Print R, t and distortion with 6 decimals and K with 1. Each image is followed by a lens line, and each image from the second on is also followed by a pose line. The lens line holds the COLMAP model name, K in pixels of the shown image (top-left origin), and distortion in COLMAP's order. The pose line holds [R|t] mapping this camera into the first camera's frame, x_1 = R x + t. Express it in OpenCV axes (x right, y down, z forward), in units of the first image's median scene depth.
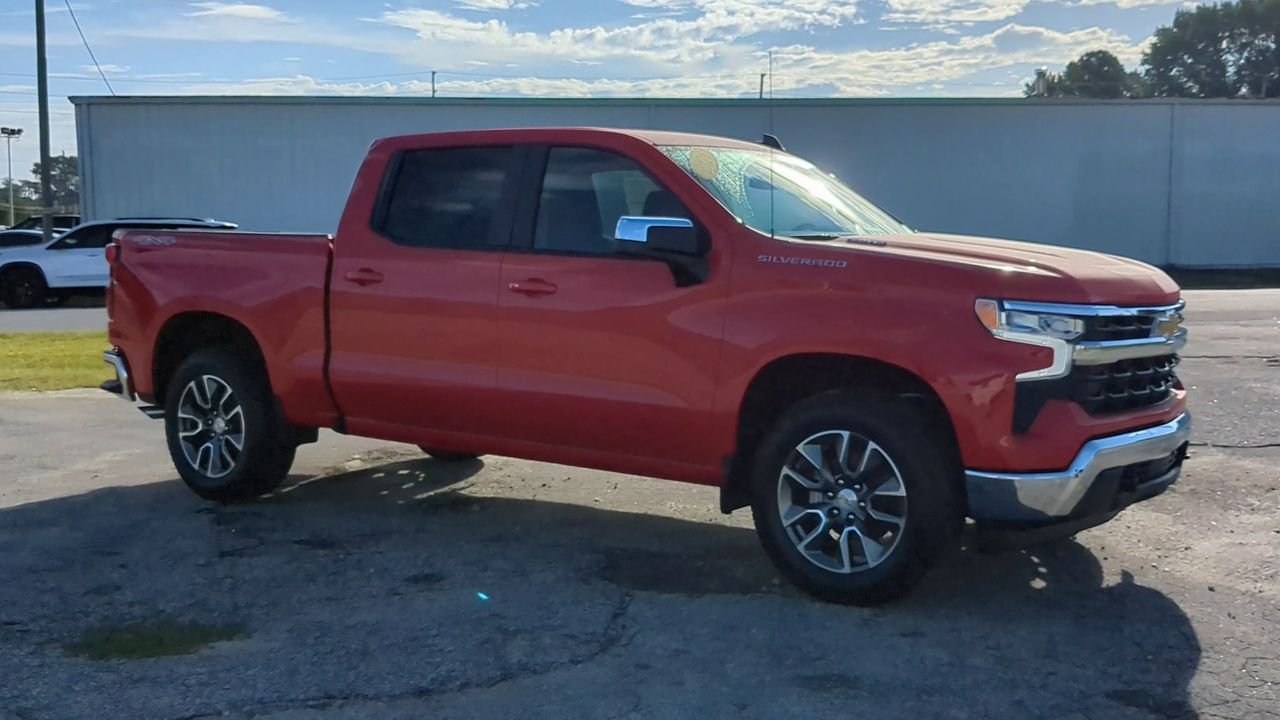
lens RADIAL K [[1438.5, 0, 663.0], [0, 1438.5, 360.7], [0, 0, 1]] dist [0.026464, -0.015480]
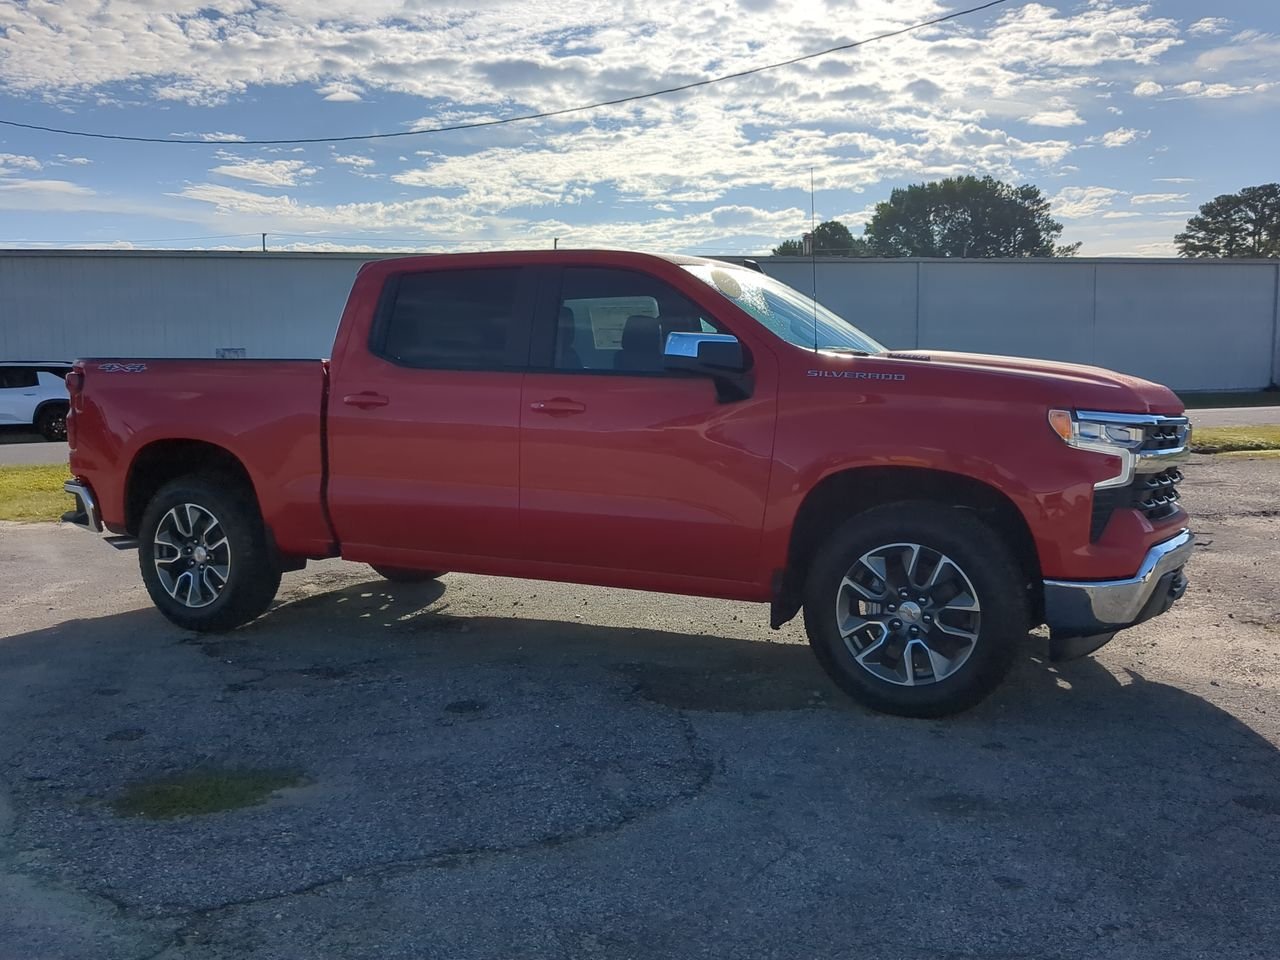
lens RADIAL K [[1222.7, 0, 620.5], [0, 1222.7, 480.5], [0, 0, 1]] dist [0.048156, -0.093220]
pose [[0.990852, -0.018822, 0.133632, -0.150237], [0.019345, 0.999809, -0.002618, 0.002527], [-0.133557, 0.005179, 0.991028, 0.145970]]
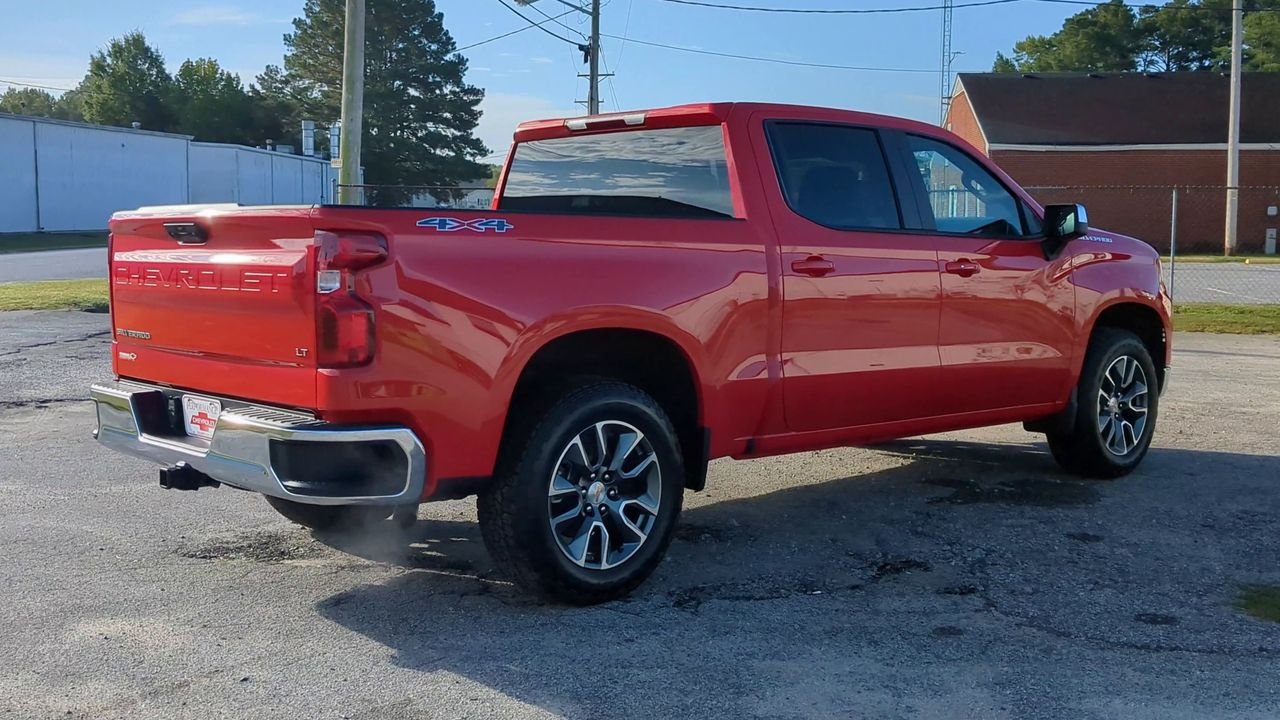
lens RADIAL K [[1398.2, 0, 685.9], [0, 1398.2, 356.5], [0, 0, 1]] dist [0.028414, -0.063488]
pose [[0.171613, -0.091585, 0.980898, -1.070974], [0.079043, 0.993740, 0.078955, -0.077923], [-0.981988, 0.063983, 0.177778, 0.943481]]
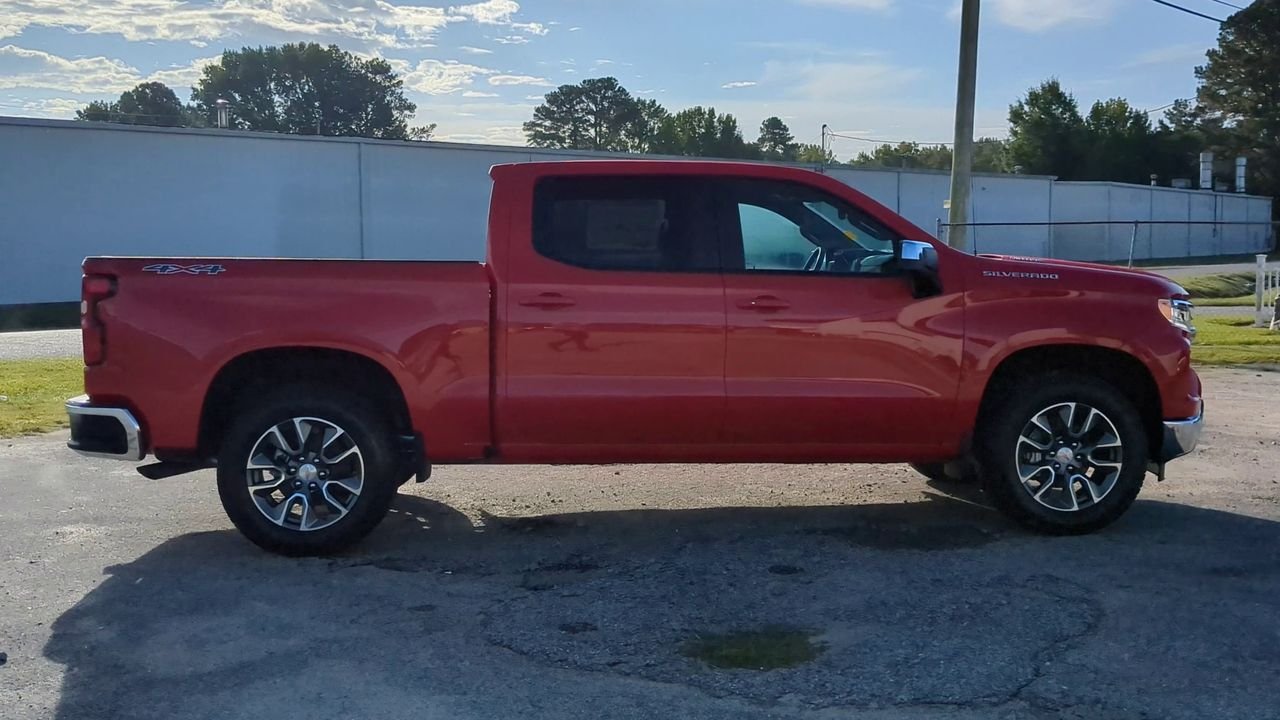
lens RADIAL K [[1398.2, 0, 685.9], [0, 1398.2, 356.5], [0, 0, 1]] dist [0.028414, -0.063488]
pose [[0.757248, -0.051442, 0.651099, -0.783597], [0.065198, 0.997868, 0.003013, -0.016335], [-0.649865, 0.040169, 0.758987, 0.205215]]
